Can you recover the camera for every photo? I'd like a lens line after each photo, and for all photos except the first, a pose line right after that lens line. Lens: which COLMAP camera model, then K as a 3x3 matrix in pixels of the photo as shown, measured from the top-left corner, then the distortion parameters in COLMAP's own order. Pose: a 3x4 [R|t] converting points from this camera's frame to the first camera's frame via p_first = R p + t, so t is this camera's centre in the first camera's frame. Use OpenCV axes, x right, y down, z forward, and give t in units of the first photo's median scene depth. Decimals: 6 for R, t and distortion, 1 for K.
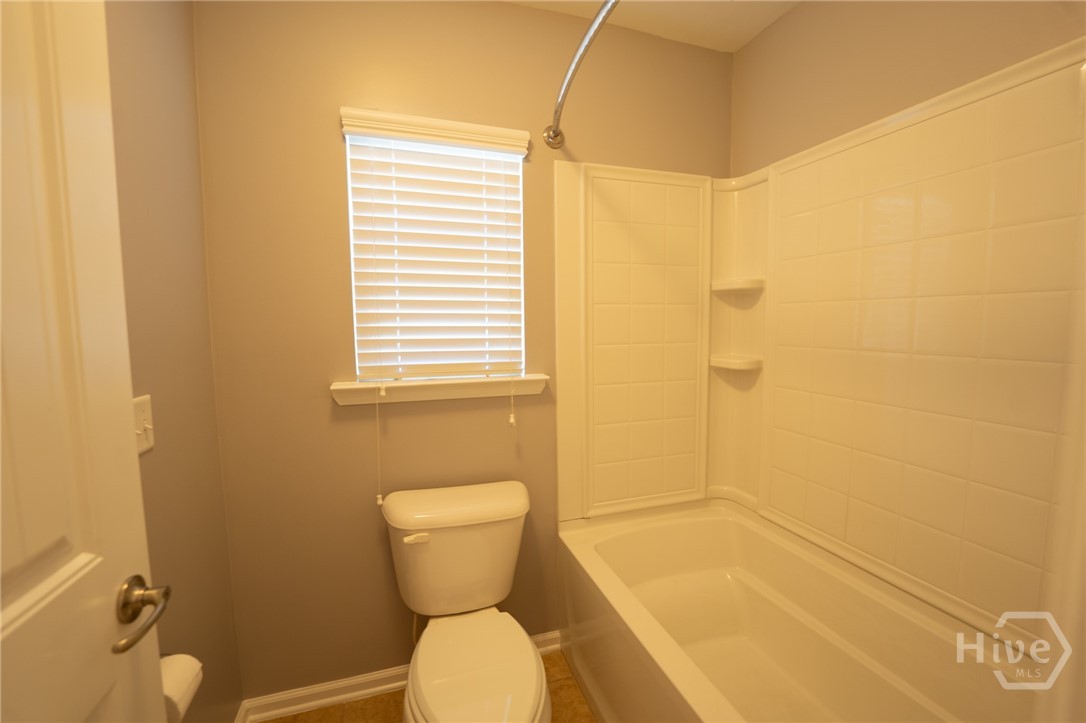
lens RADIAL K [[444.4, 0, 541.2], [0, 444.4, 361.1], [0, 0, 1]] dist [-0.033046, 0.006219]
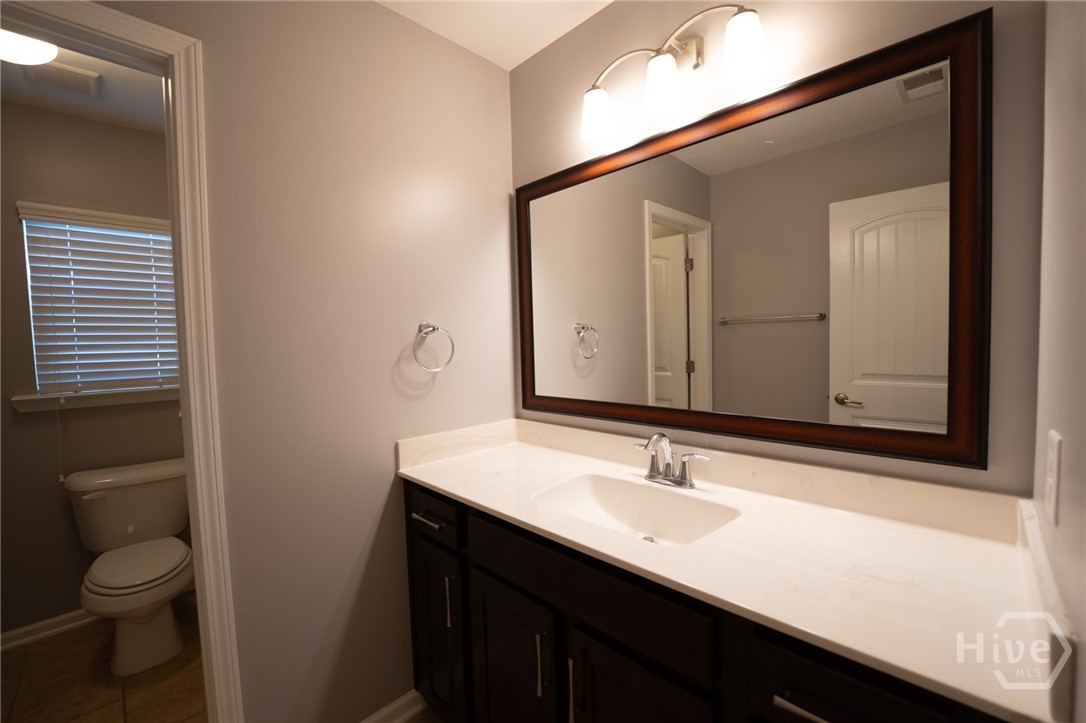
lens RADIAL K [[444.4, 0, 541.2], [0, 444.4, 361.1], [0, 0, 1]] dist [-0.033046, 0.006219]
pose [[0.890868, -0.038821, 0.452600, 0.385388], [0.059986, 0.997670, -0.032497, 0.079270], [-0.450283, 0.056100, 0.891122, -0.917193]]
